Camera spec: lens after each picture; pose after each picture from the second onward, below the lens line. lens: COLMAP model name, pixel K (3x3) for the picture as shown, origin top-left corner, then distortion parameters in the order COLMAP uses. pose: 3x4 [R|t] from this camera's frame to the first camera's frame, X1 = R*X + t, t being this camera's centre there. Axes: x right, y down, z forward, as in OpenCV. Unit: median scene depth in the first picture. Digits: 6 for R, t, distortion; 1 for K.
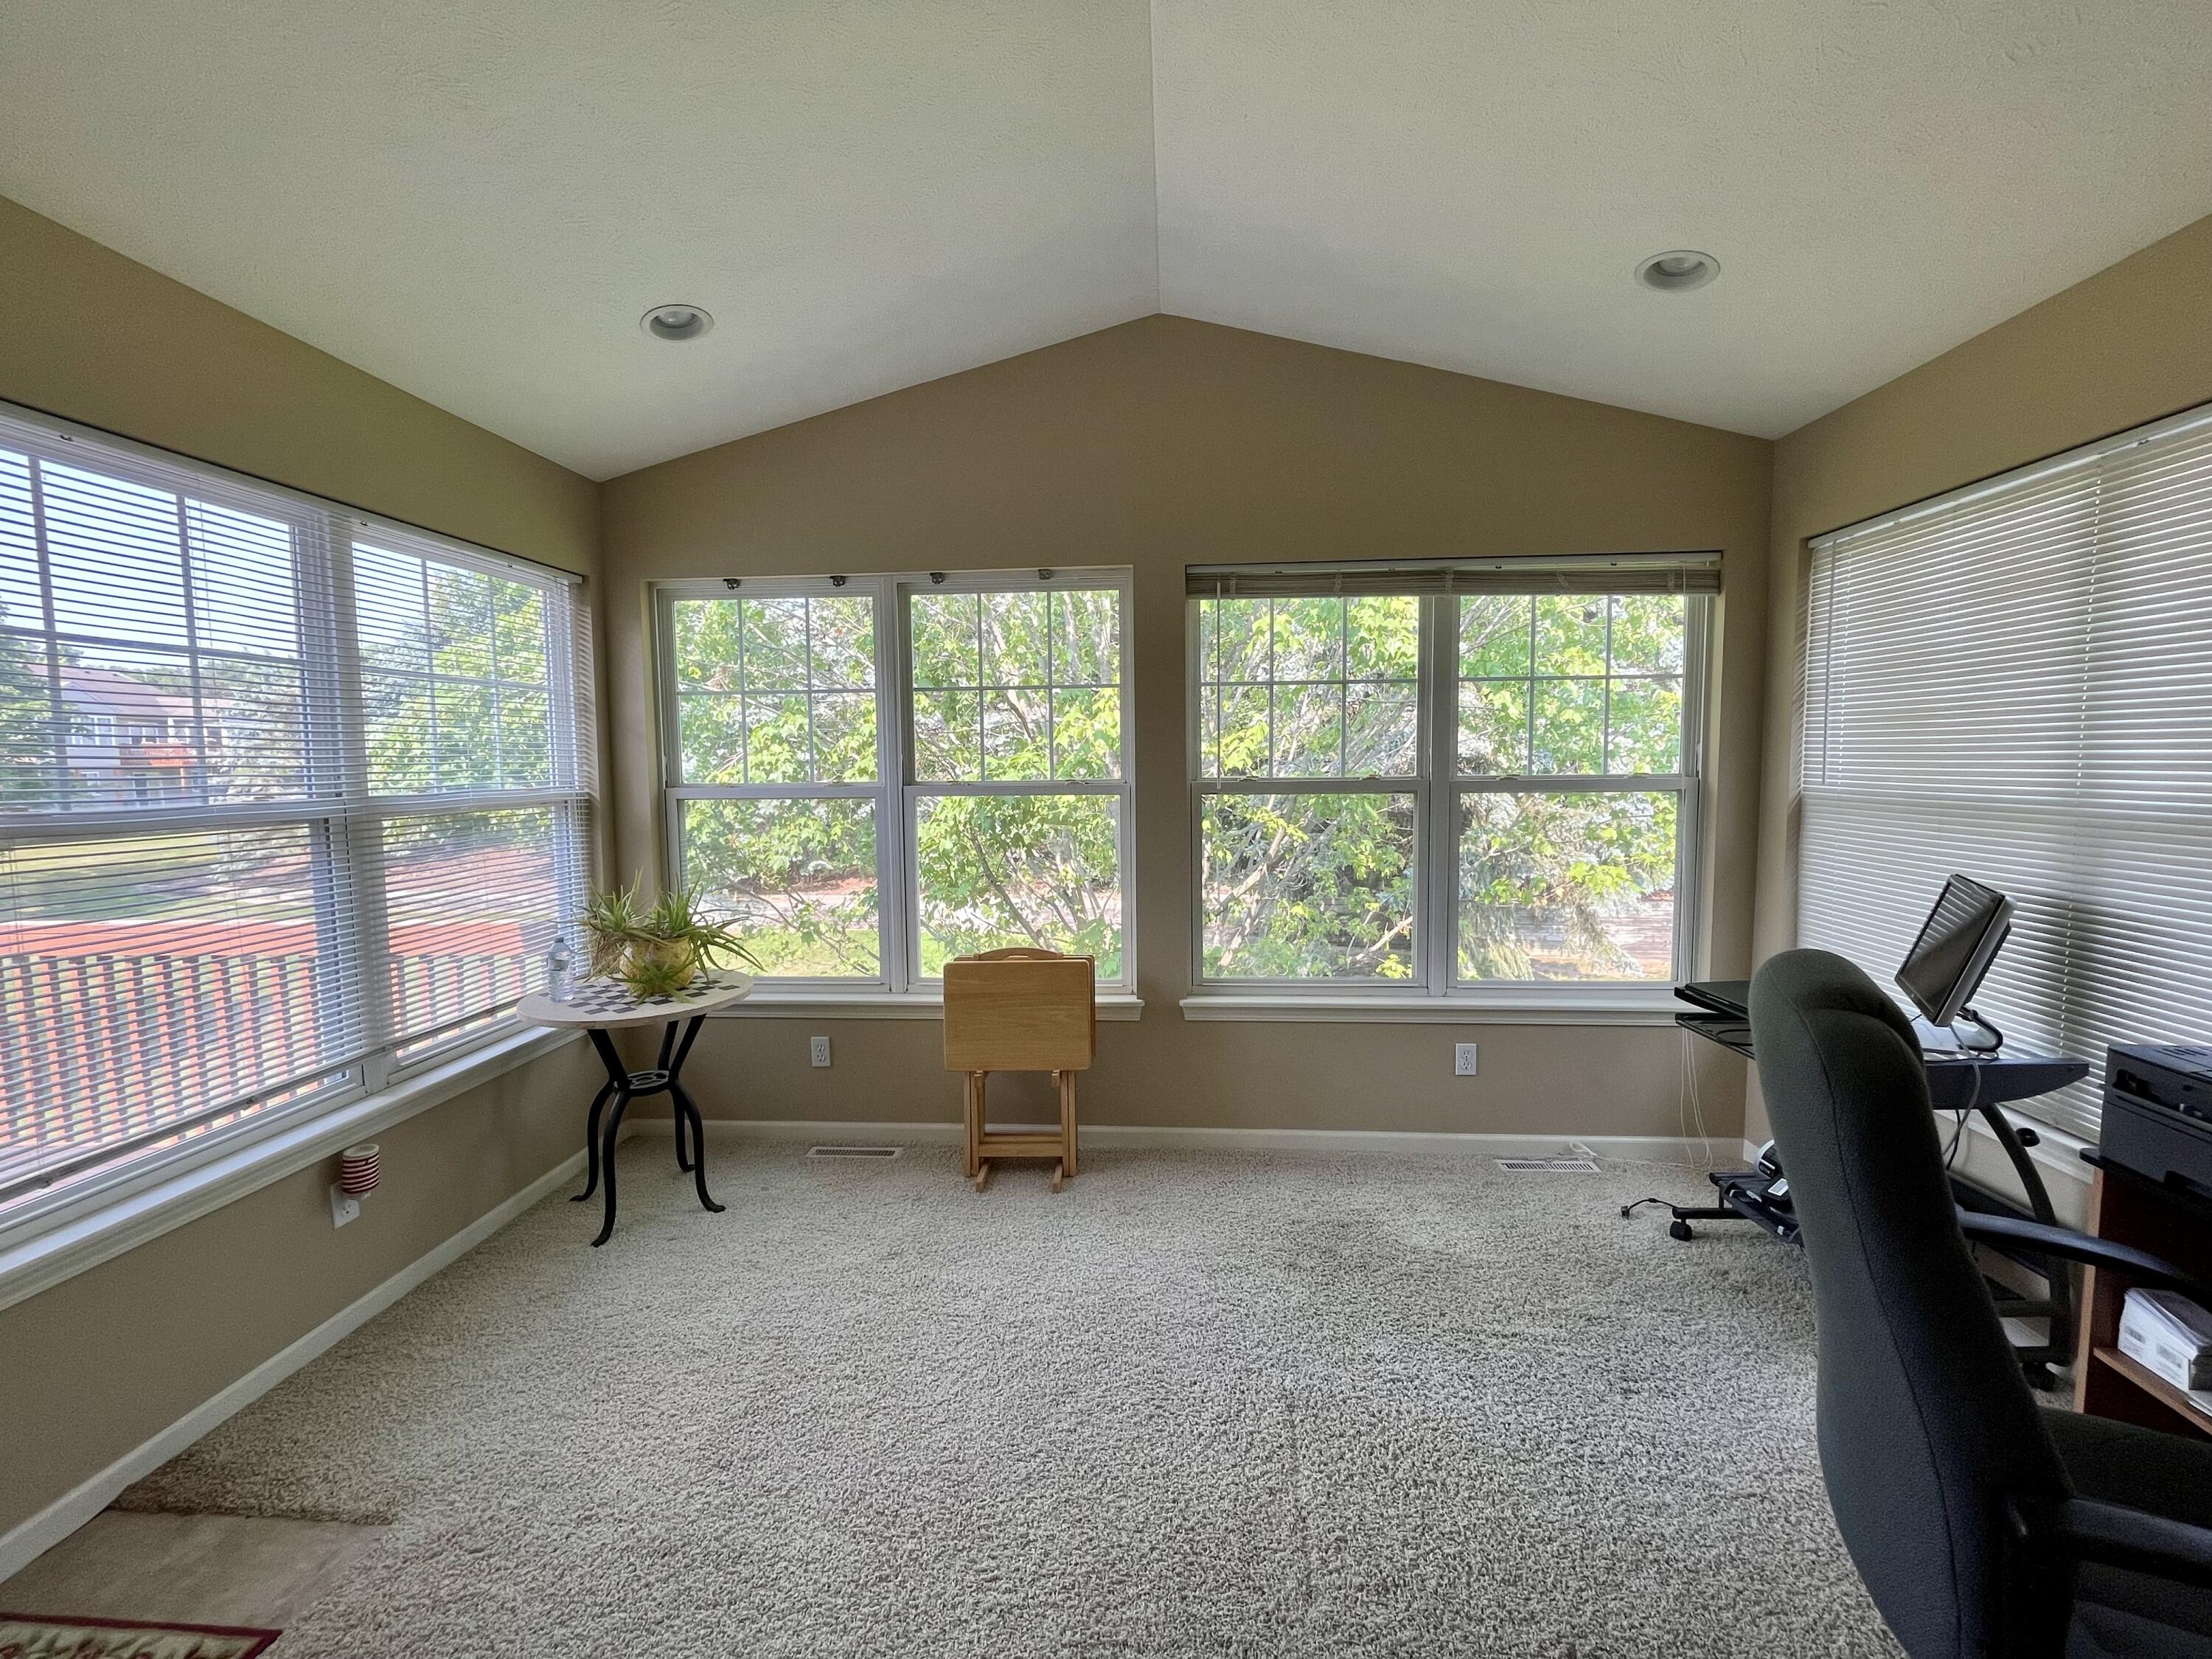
lens RADIAL K [[893.8, 0, 1105.6], [0, 893.8, 830.6], [0, 0, 1]] dist [-0.004332, 0.000045]
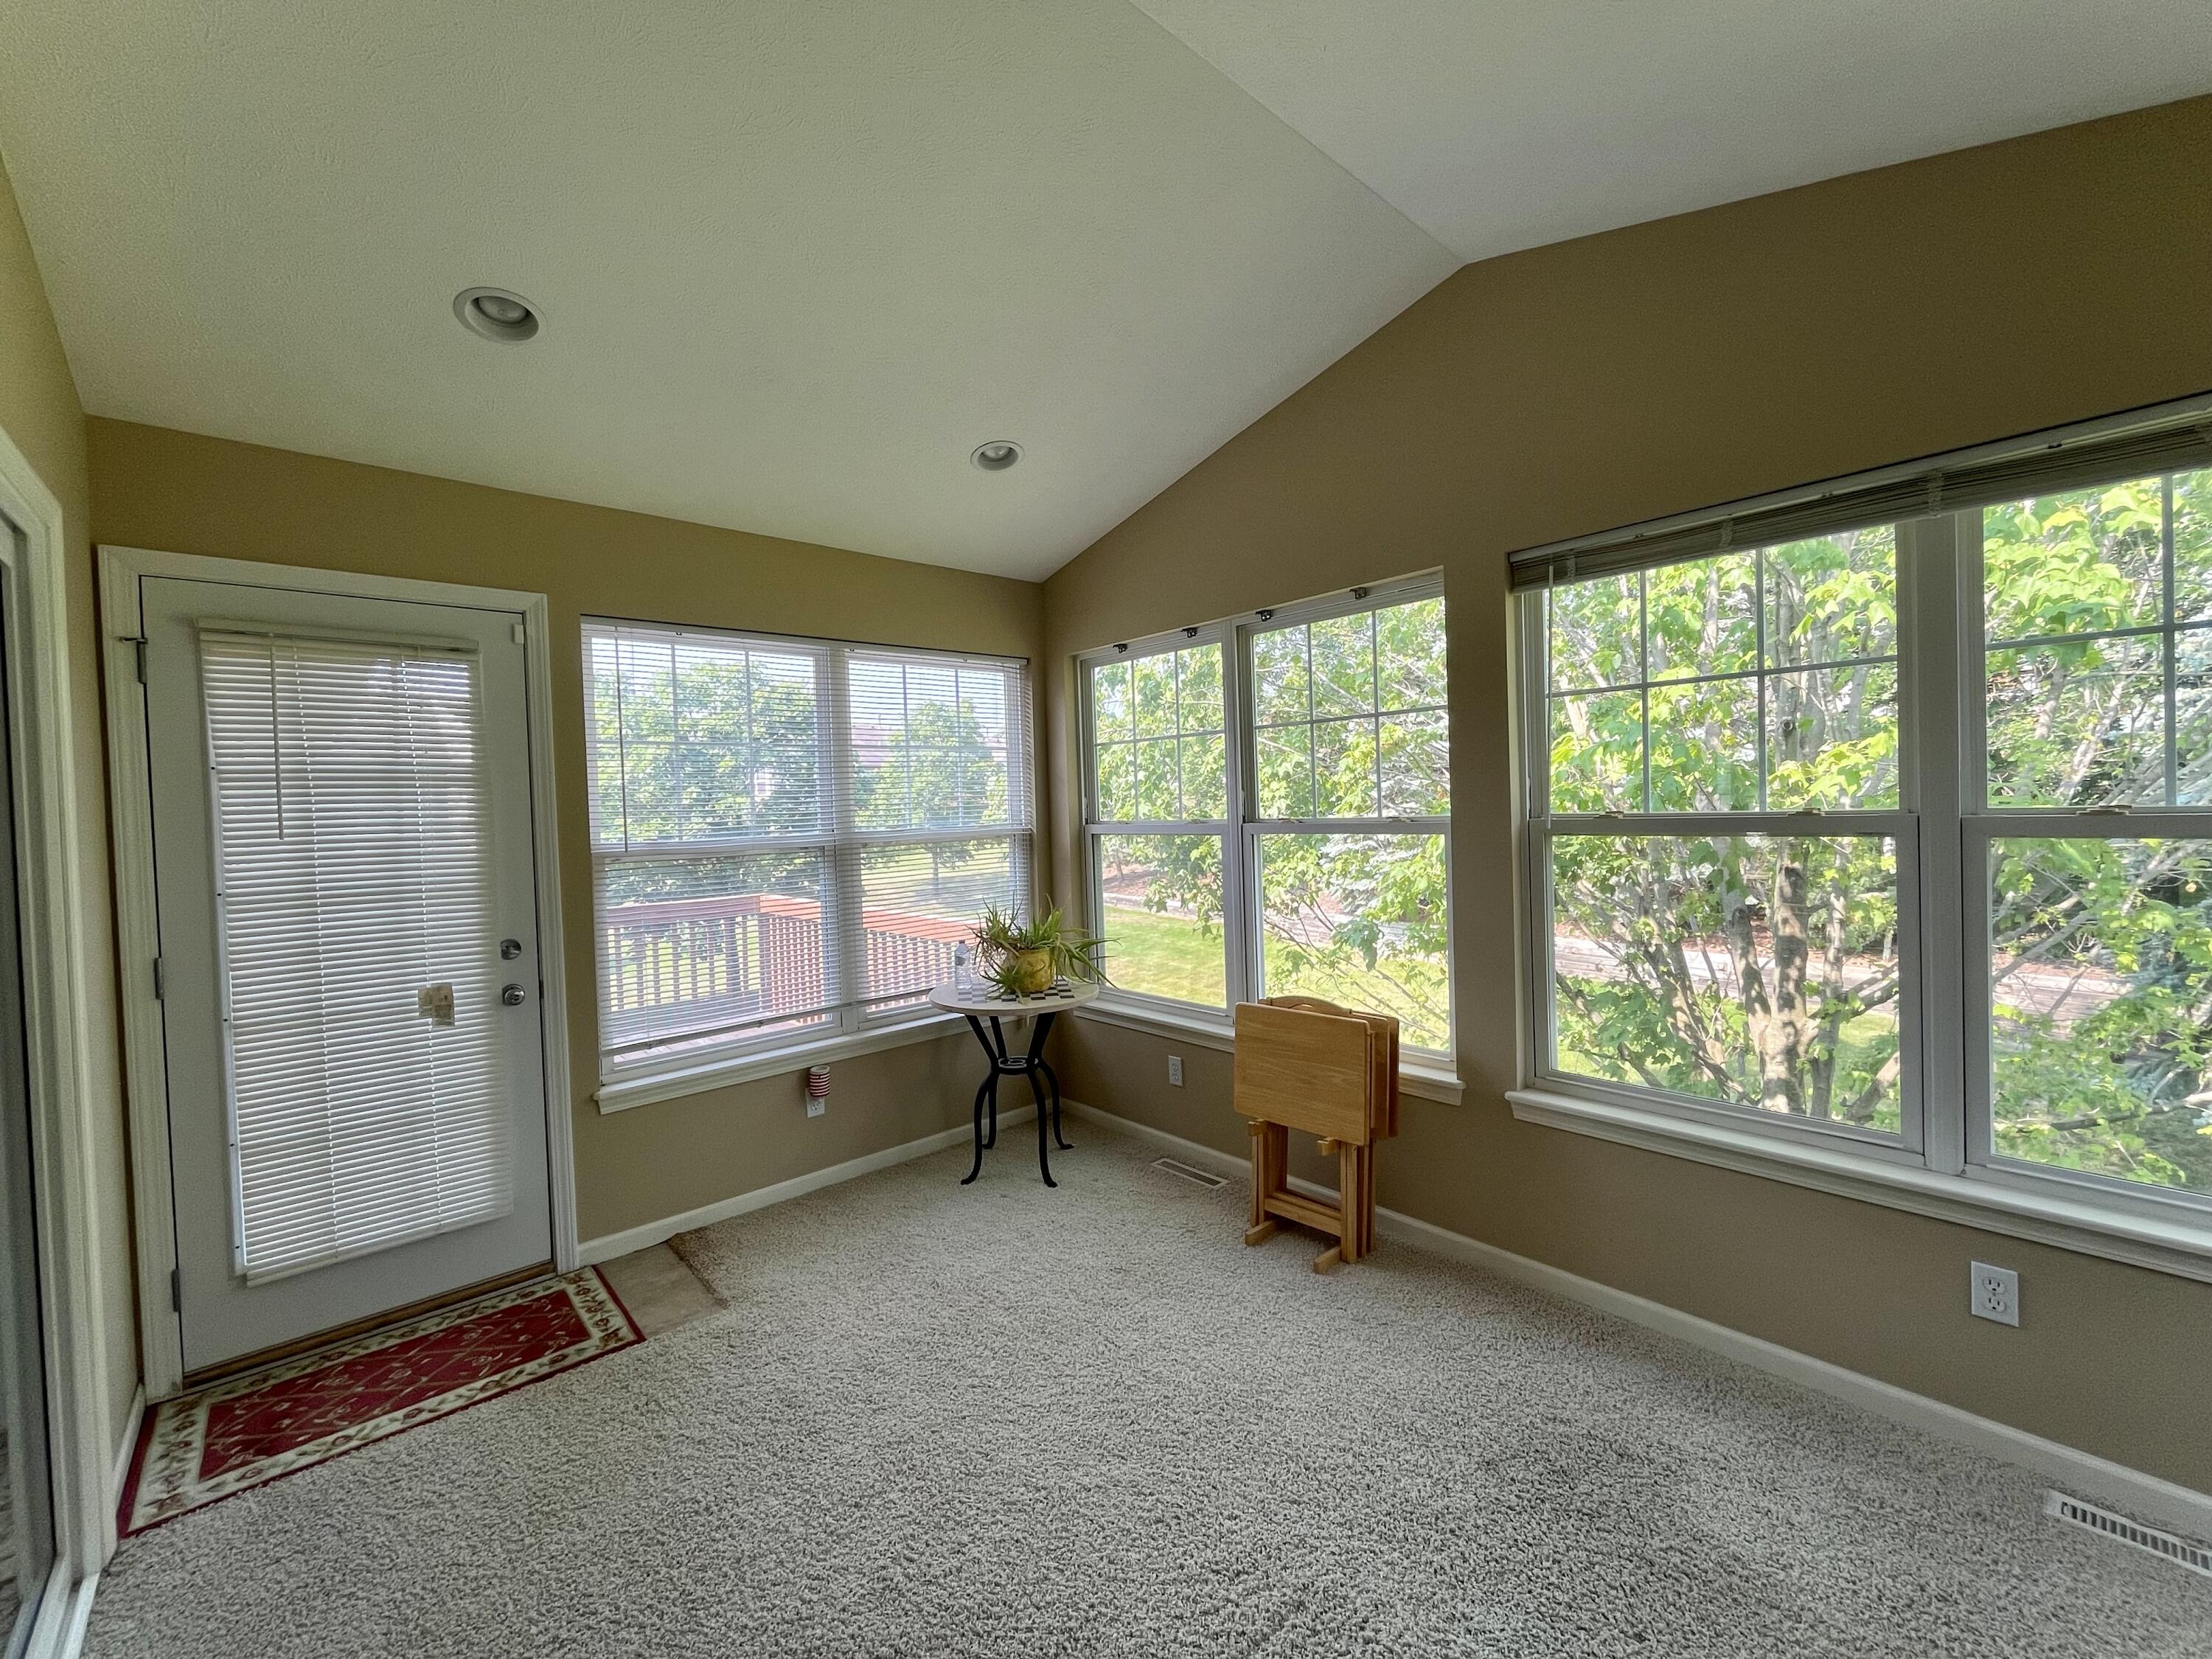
lens RADIAL K [[893.8, 0, 1109.4], [0, 893.8, 830.1], [0, 0, 1]] dist [-0.004332, 0.000045]
pose [[0.722214, 0.006879, -0.691636, 0.388875], [-0.030991, 0.999268, -0.022423, -0.015598], [0.690975, 0.037629, 0.721899, 0.171390]]
